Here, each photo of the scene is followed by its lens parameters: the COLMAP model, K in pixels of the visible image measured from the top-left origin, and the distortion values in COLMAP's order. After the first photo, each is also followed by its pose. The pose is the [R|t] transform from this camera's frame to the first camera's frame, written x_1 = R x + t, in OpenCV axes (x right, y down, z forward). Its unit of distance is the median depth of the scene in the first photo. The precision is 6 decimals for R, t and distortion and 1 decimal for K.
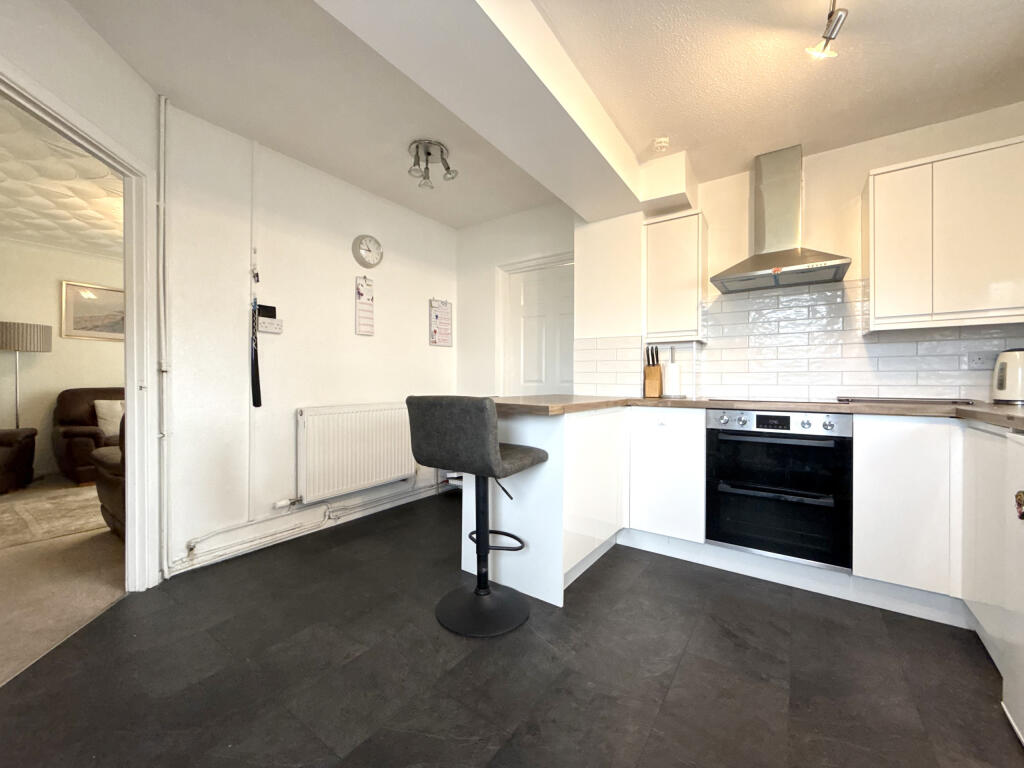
lens RADIAL K [[406.7, 0, 508.6], [0, 406.7, 381.8], [0, 0, 1]] dist [-0.001615, 0.000106]
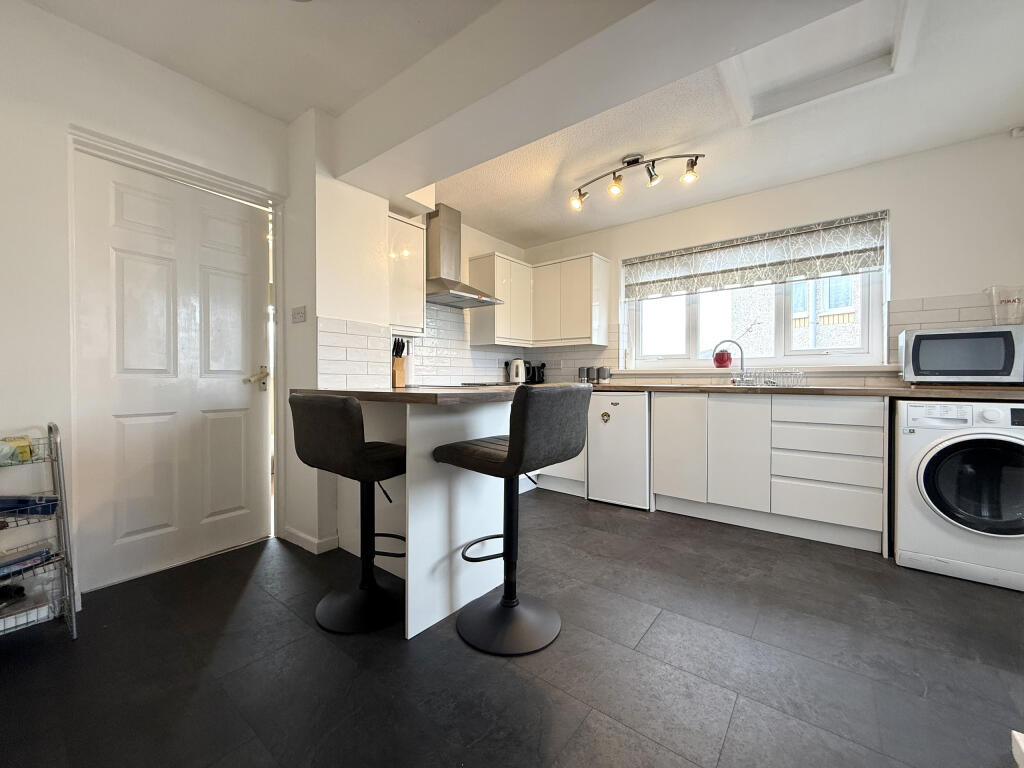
lens RADIAL K [[406.7, 0, 508.6], [0, 406.7, 381.8], [0, 0, 1]] dist [-0.001615, 0.000106]
pose [[0.053236, -0.011579, 0.998515, -0.848053], [0.002383, 0.999931, 0.011469, 0.016848], [-0.998579, 0.001769, 0.053260, 0.848574]]
